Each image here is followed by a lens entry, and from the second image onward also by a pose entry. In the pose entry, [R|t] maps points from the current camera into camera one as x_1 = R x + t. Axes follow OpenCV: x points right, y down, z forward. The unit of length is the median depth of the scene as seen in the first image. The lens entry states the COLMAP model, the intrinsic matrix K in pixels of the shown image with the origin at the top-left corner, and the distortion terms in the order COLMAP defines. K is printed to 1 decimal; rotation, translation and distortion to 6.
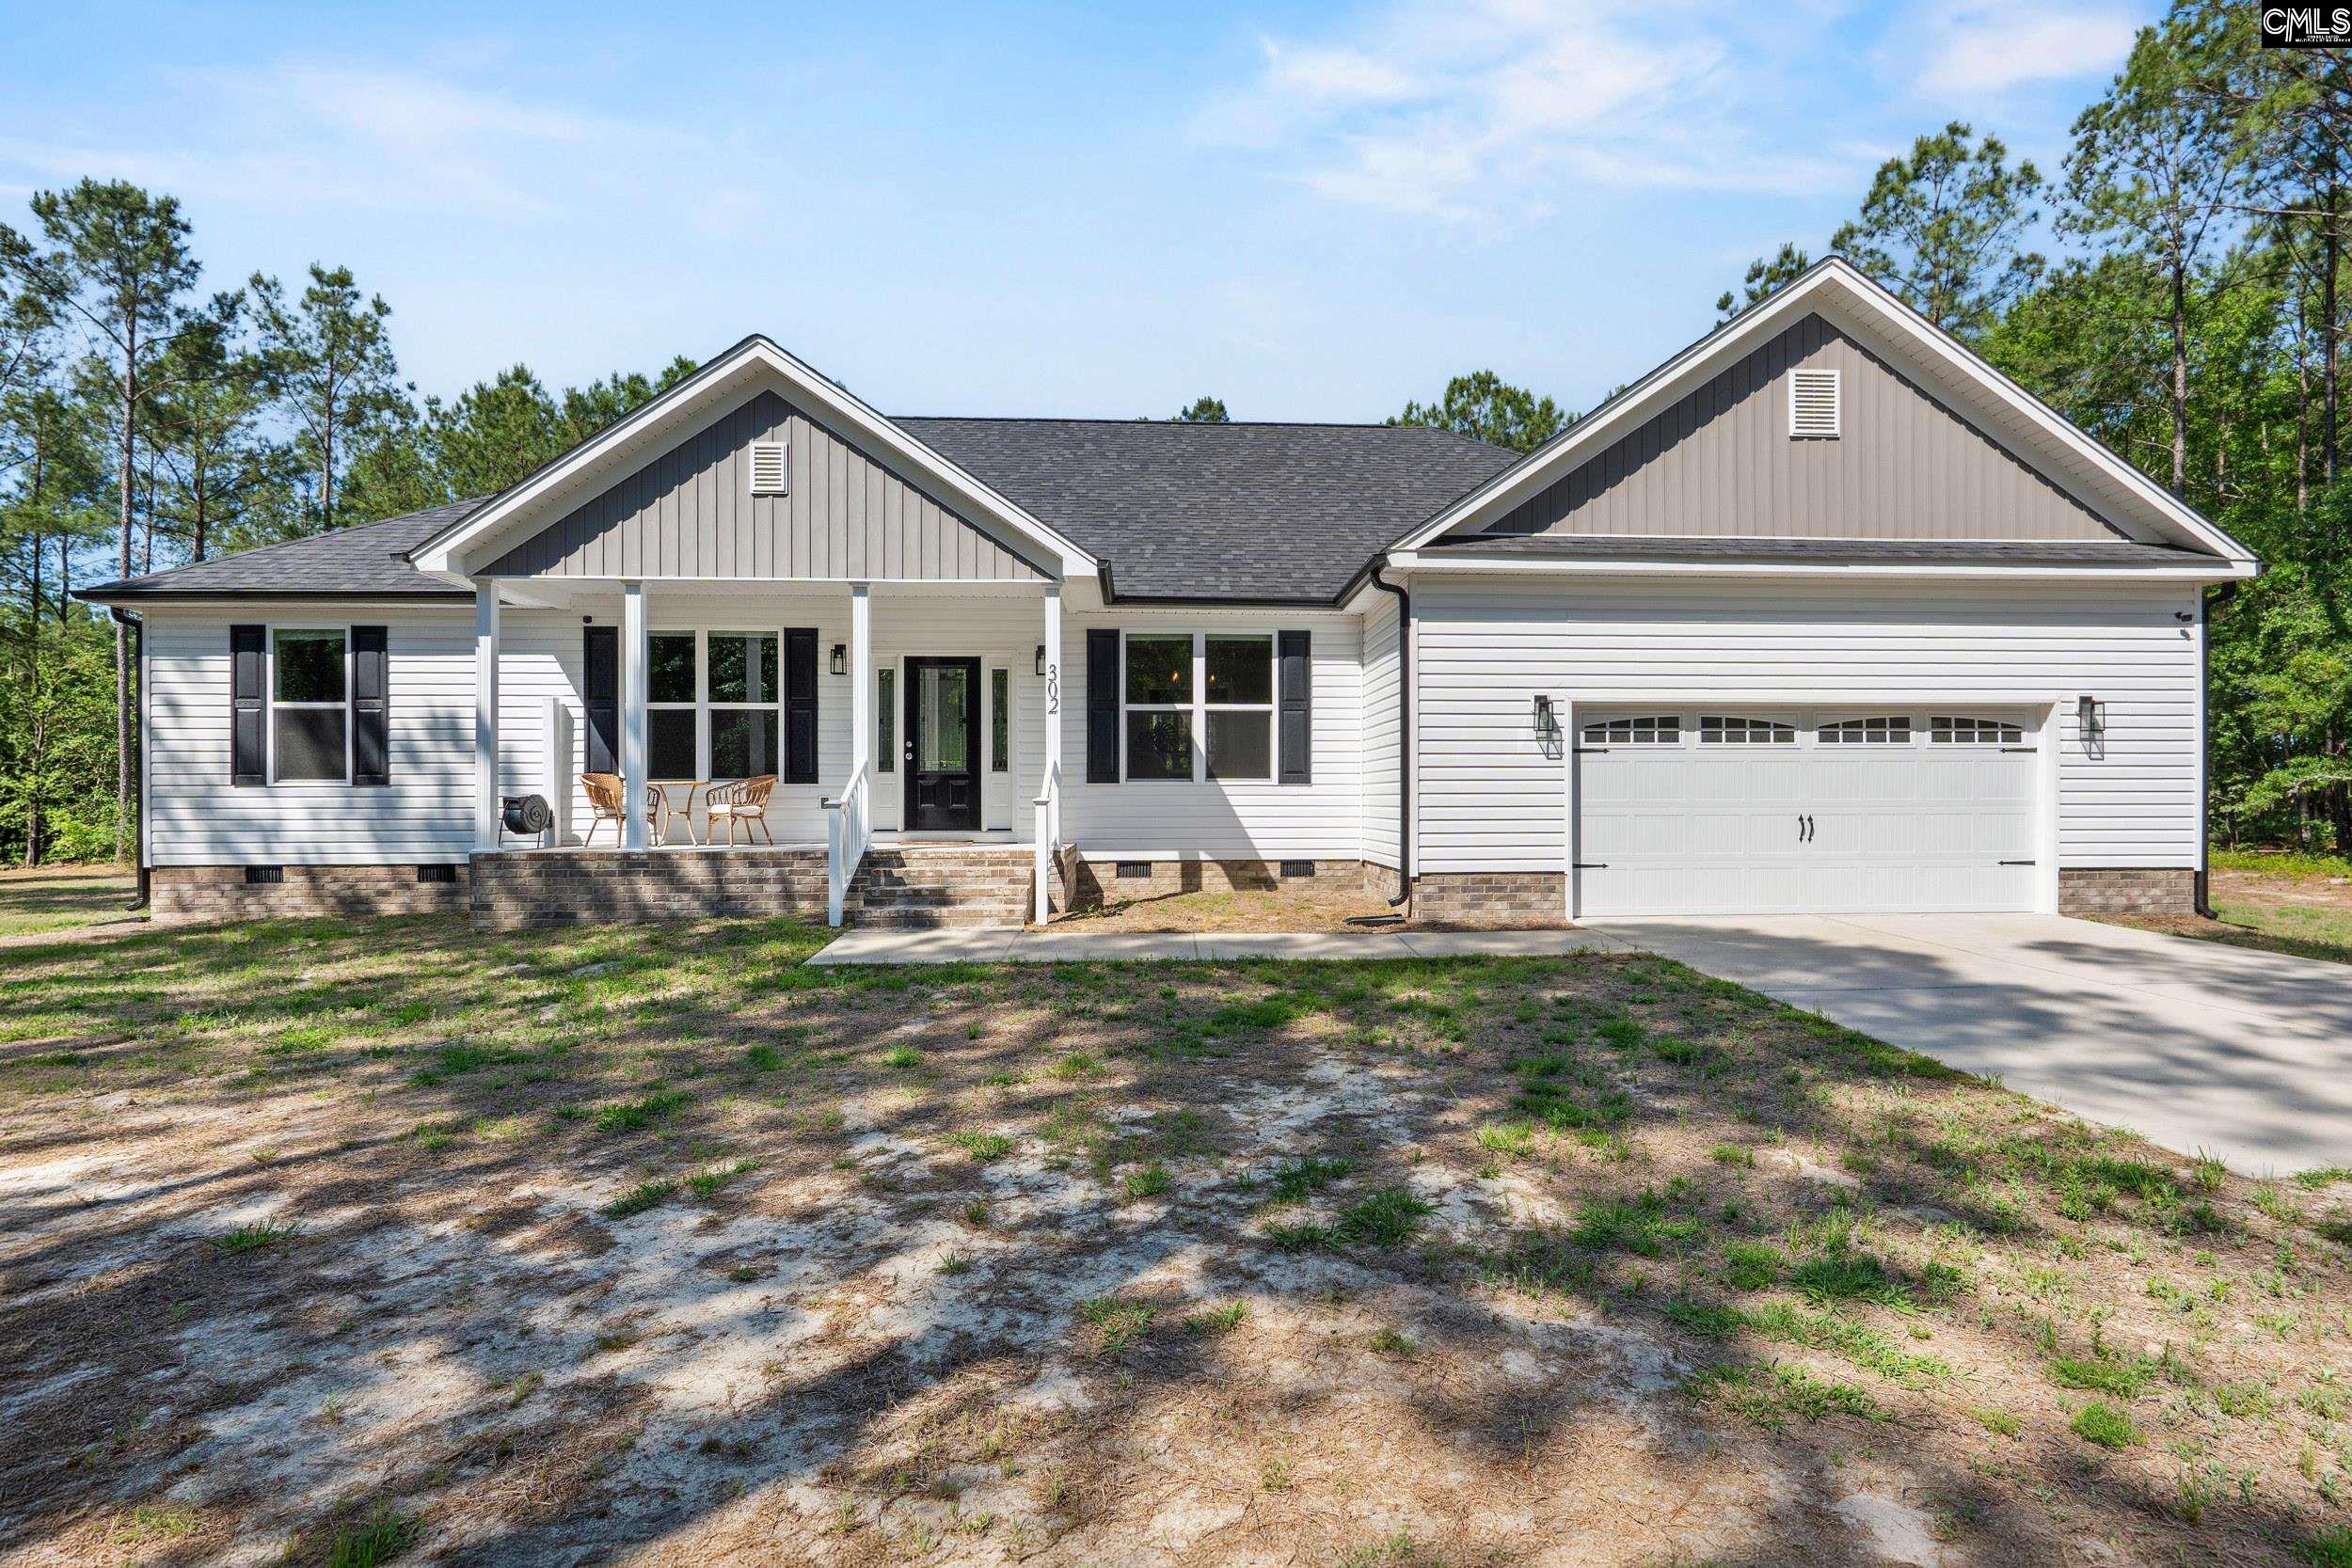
lens RADIAL K [[1043.3, 0, 1186.2], [0, 1043.3, 795.6], [0, 0, 1]] dist [0.001112, 0.001388]
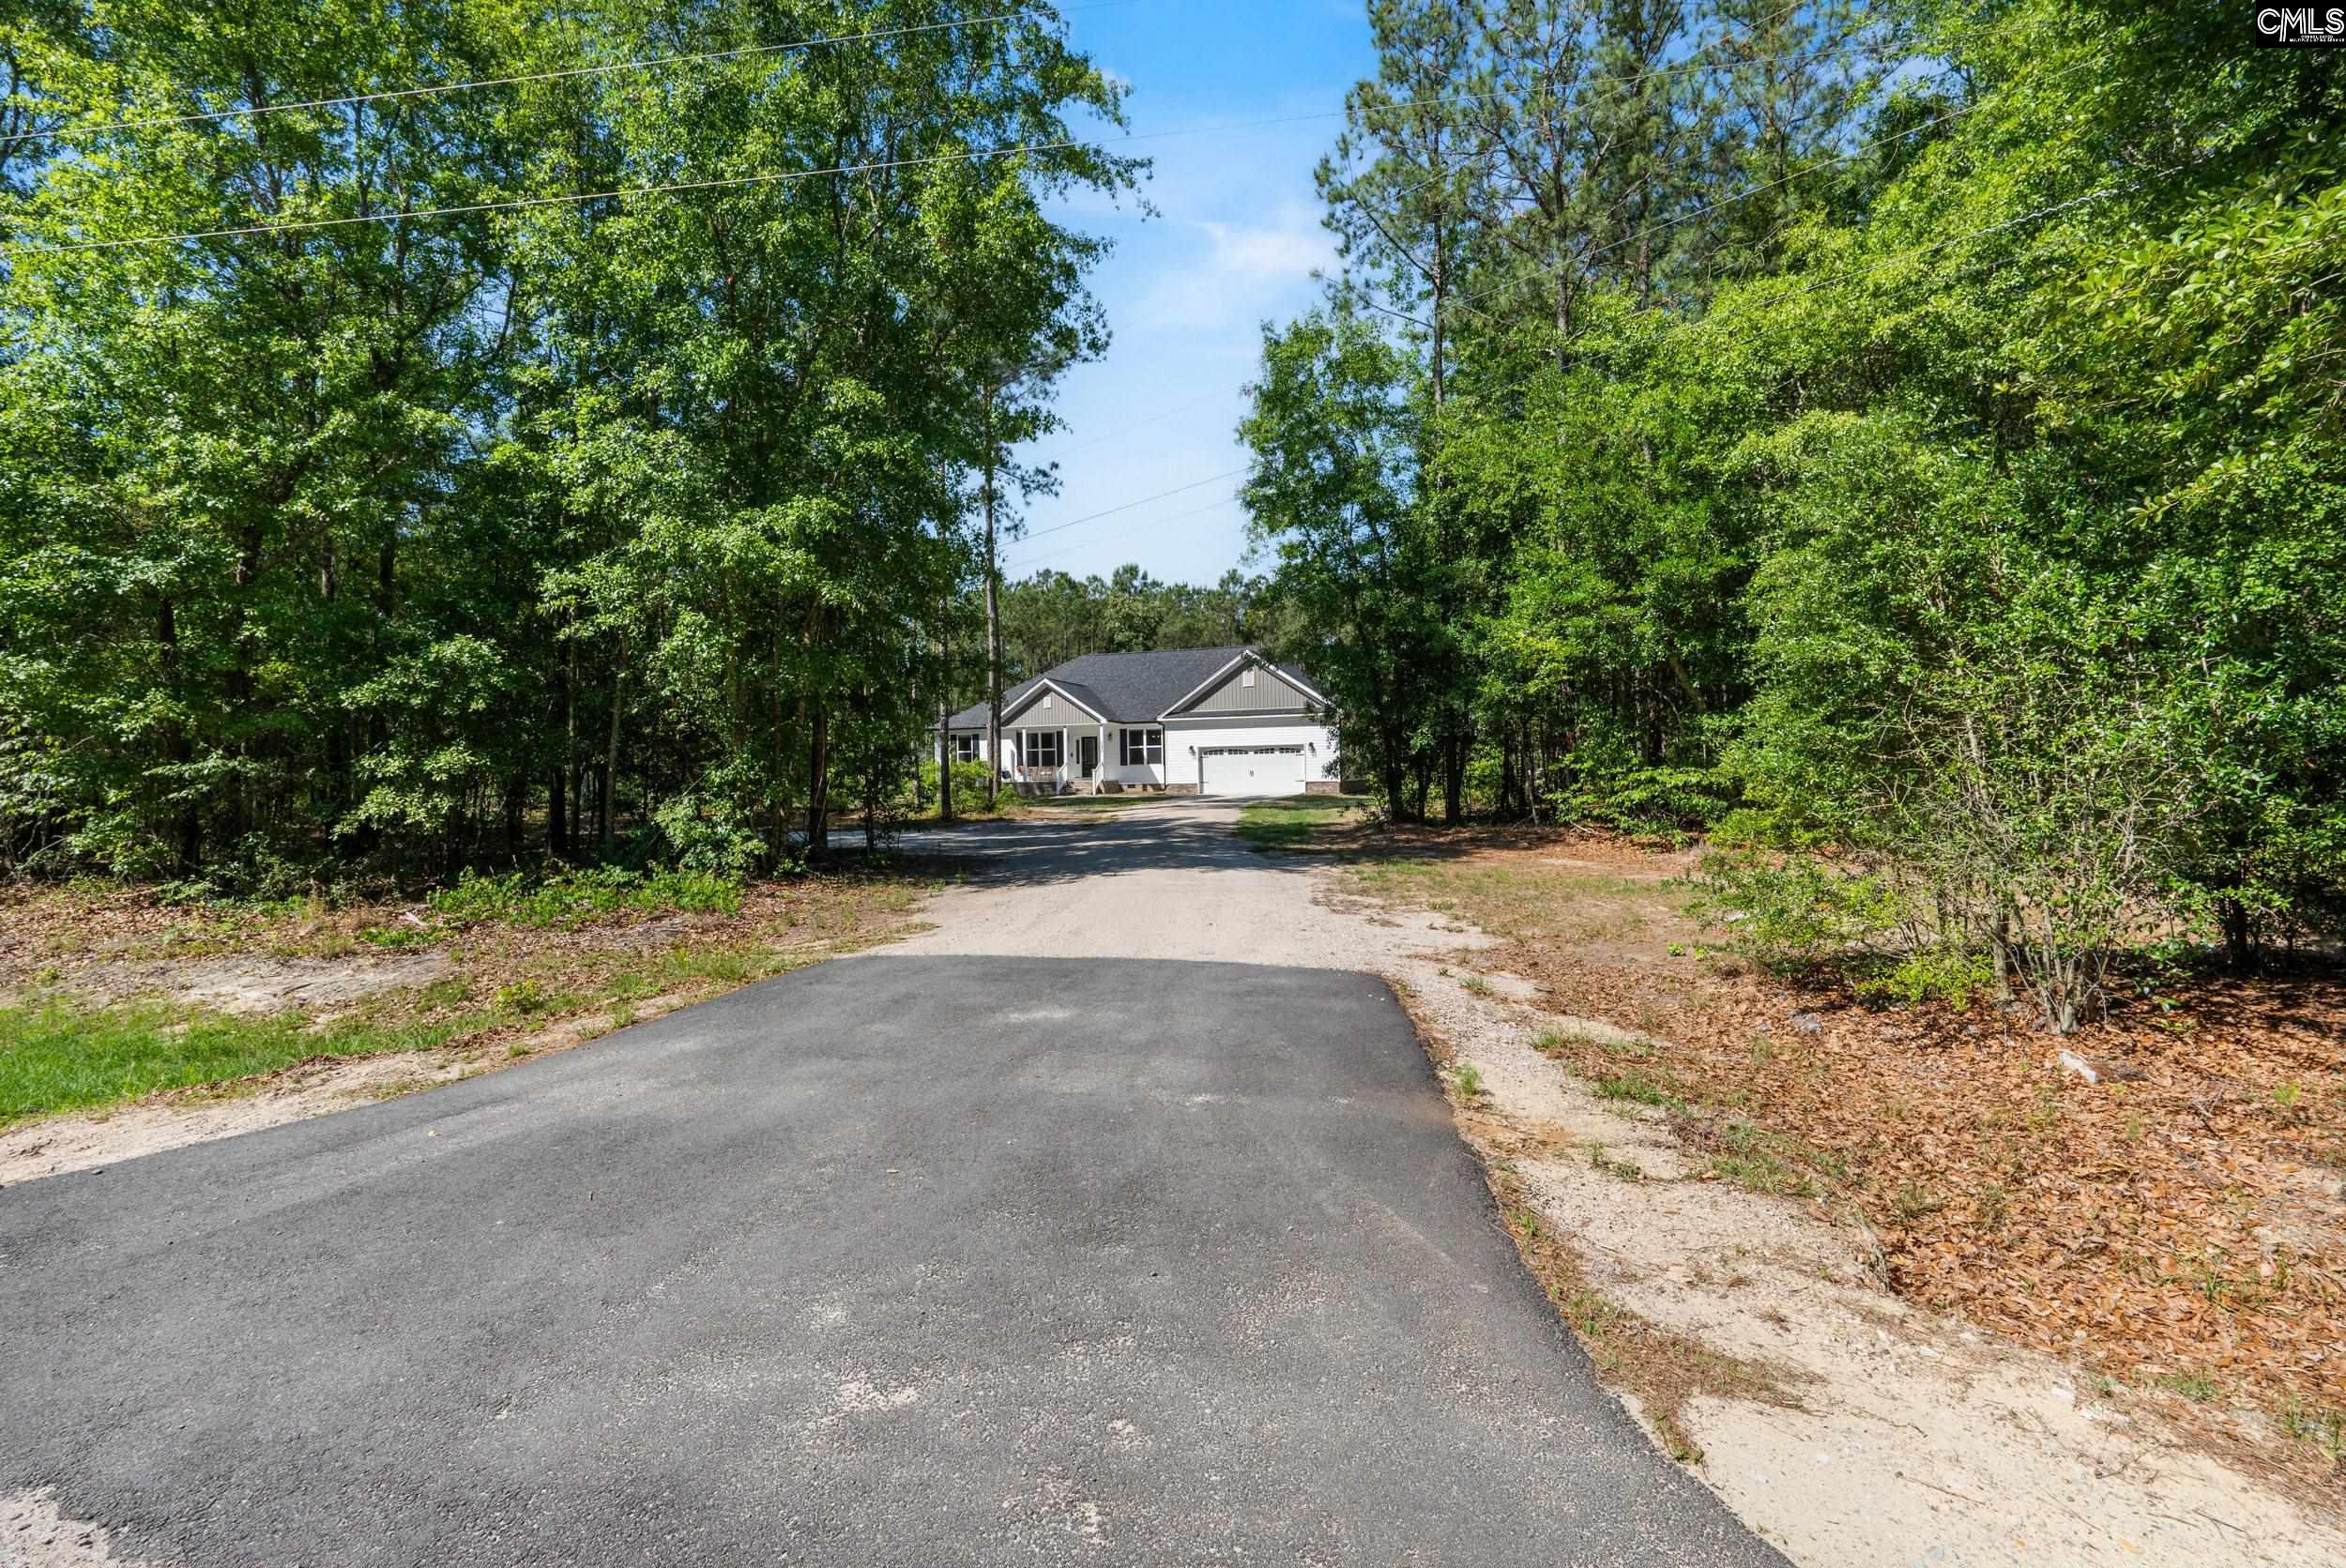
lens RADIAL K [[1040.8, 0, 1158.7], [0, 1040.8, 775.9], [0, 0, 1]] dist [0.001112, 0.001388]
pose [[0.929333, -0.013082, -0.369010, 1.660292], [0.015988, 0.999861, 0.004817, 0.013702], [0.368896, -0.010376, 0.929413, -2.964034]]
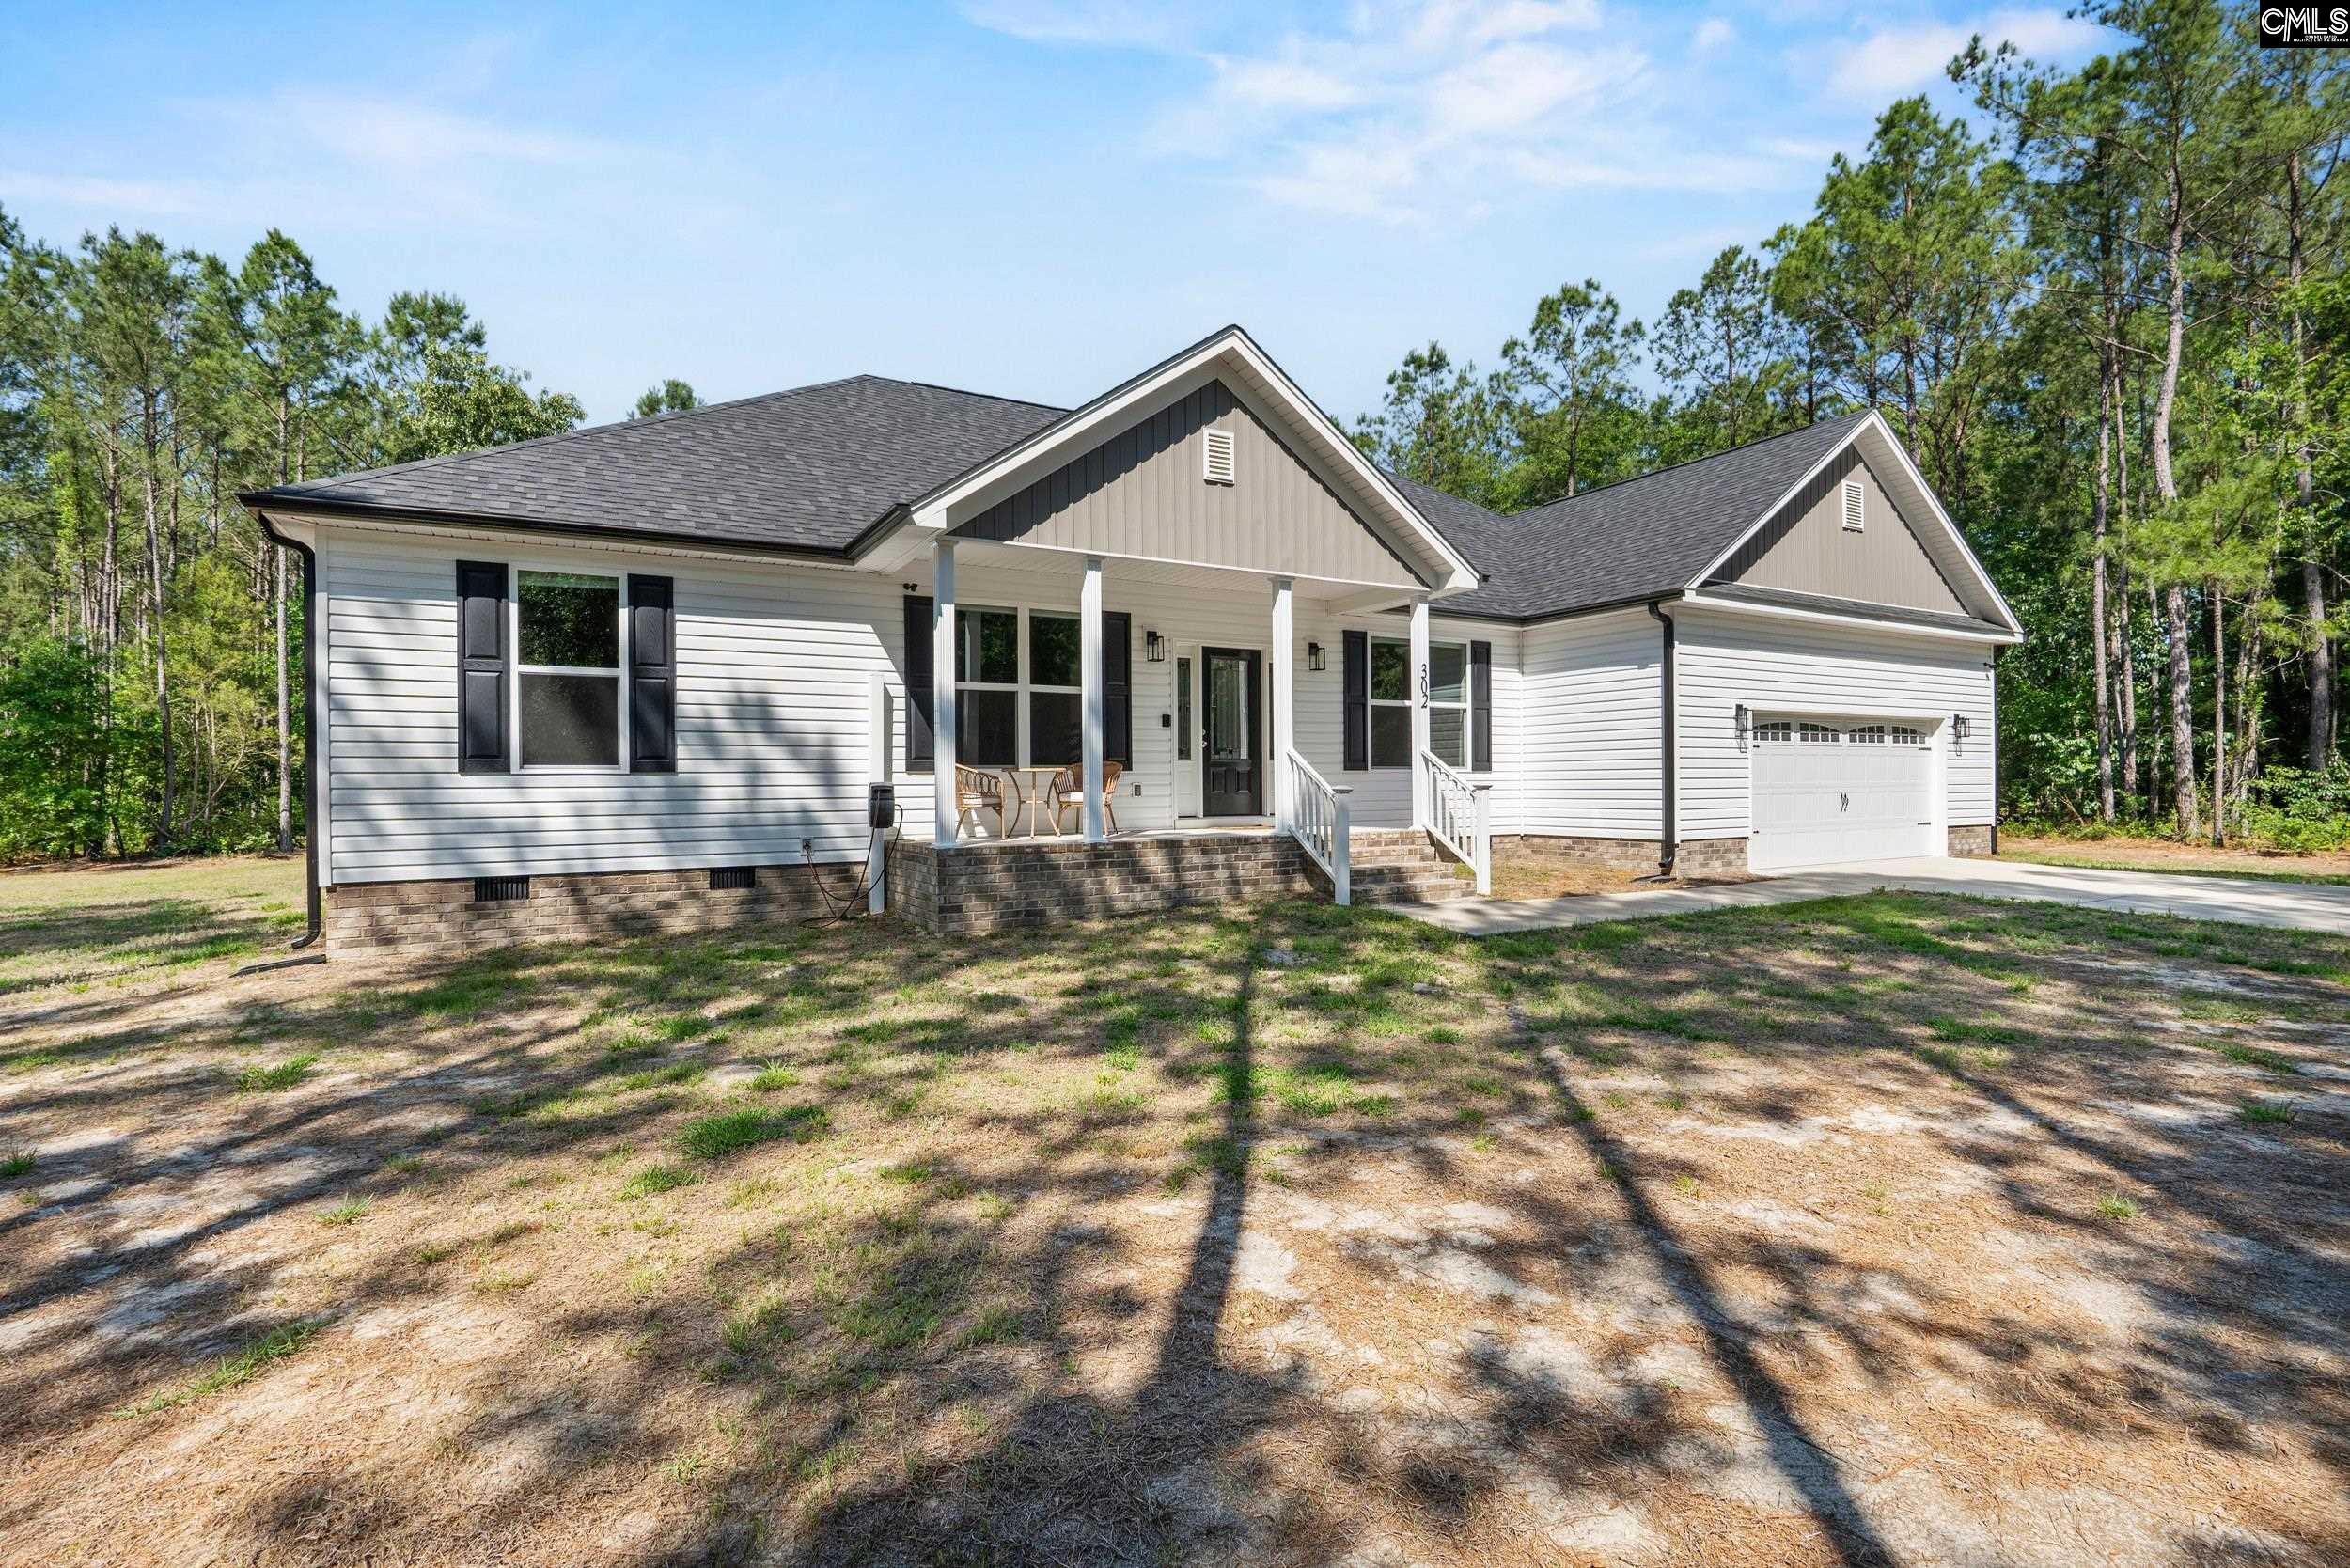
lens RADIAL K [[1042.6, 0, 1096.3], [0, 1042.6, 779.8], [0, 0, 1]] dist [0.001112, 0.001388]
pose [[0.905787, -0.003192, 0.423721, -0.815032], [0.005712, 0.999973, -0.004677, 0.001259], [-0.423695, 0.006657, 0.905781, 0.124097]]
